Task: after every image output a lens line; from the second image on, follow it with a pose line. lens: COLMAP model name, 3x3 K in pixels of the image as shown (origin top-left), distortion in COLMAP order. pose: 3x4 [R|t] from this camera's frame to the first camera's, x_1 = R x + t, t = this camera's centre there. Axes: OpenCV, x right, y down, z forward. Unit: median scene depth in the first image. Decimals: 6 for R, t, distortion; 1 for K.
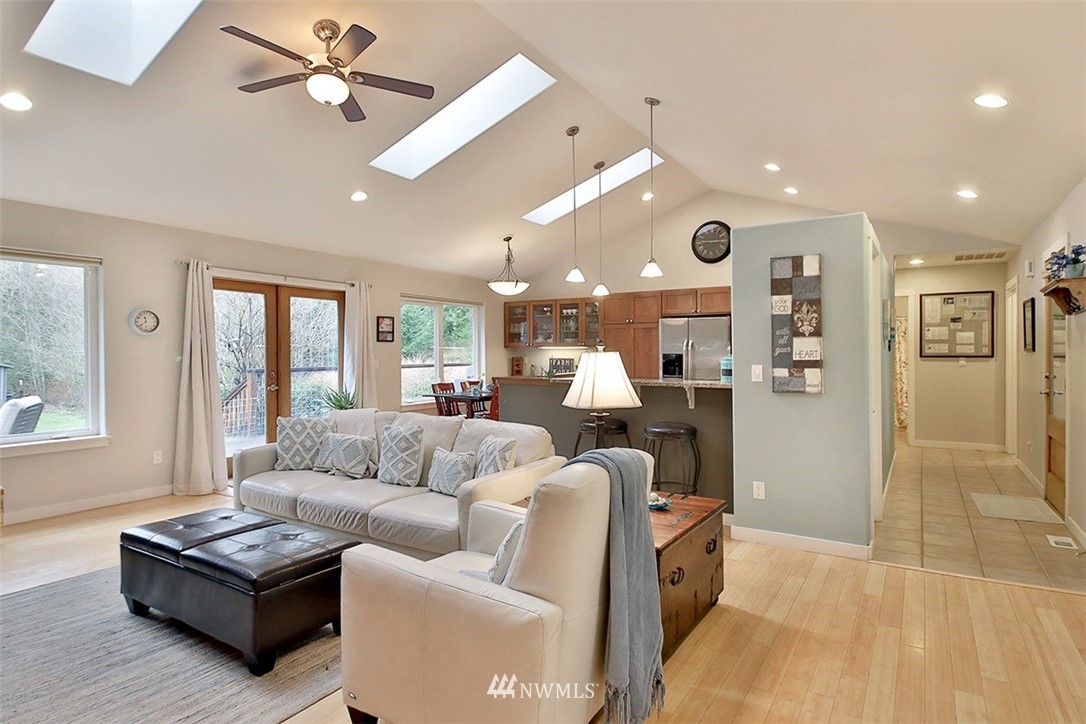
lens RADIAL K [[595.9, 0, 543.0], [0, 595.9, 362.0], [0, 0, 1]] dist [0.047059, -0.000159]
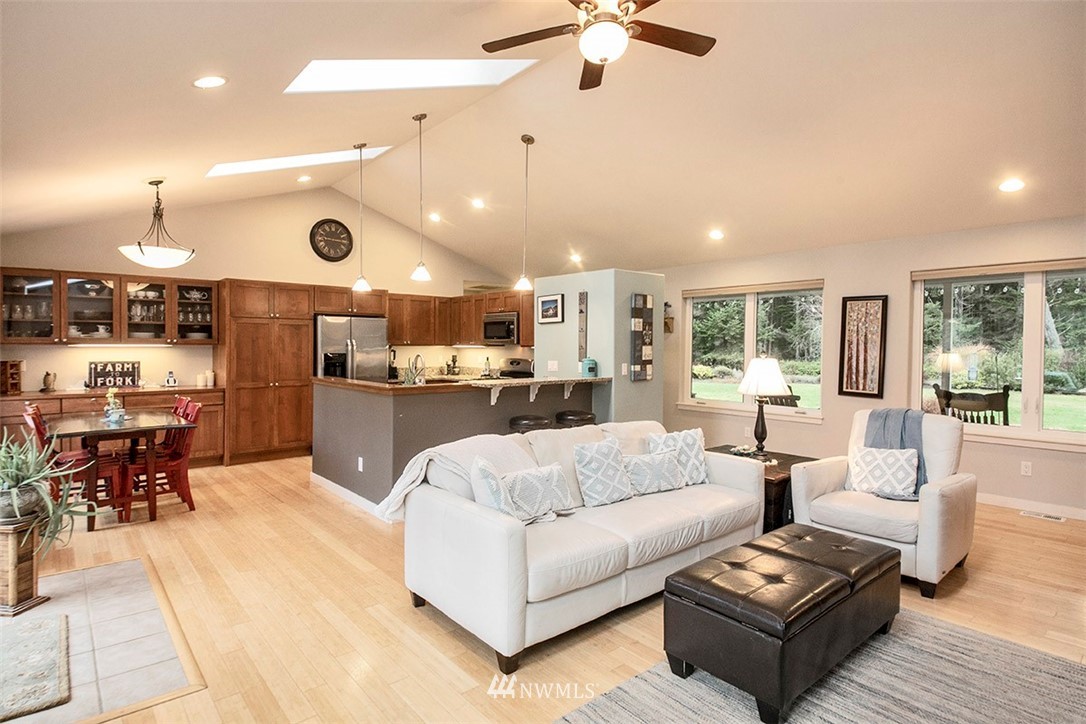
lens RADIAL K [[559.6, 0, 547.7], [0, 559.6, 351.6], [0, 0, 1]] dist [0.046265, -0.042082]
pose [[0.281222, -0.011246, 0.959577, -0.861636], [0.011462, 0.999899, 0.008359, -0.032304], [-0.959574, 0.008648, 0.281322, 0.661820]]
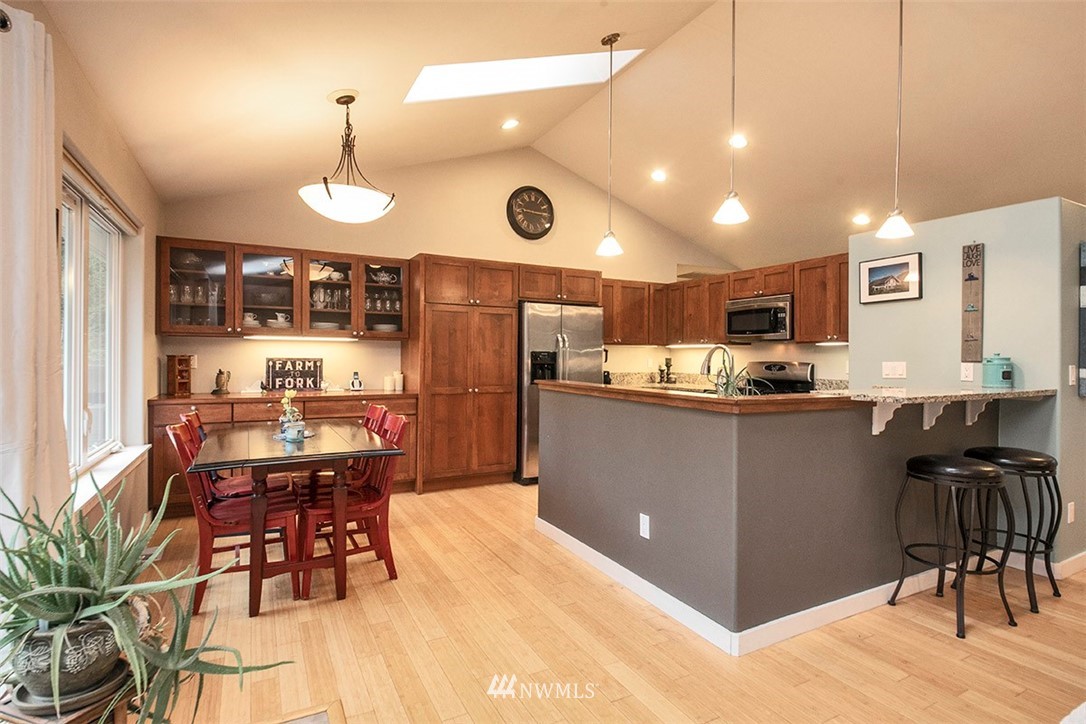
lens RADIAL K [[537.8, 0, 543.0], [0, 537.8, 362.0], [0, 0, 1]] dist [0.056626, -0.047972]
pose [[0.491959, -0.005452, 0.870601, -0.564927], [0.005316, 0.999981, 0.003258, -0.005747], [-0.870602, 0.003025, 0.491979, 1.057045]]
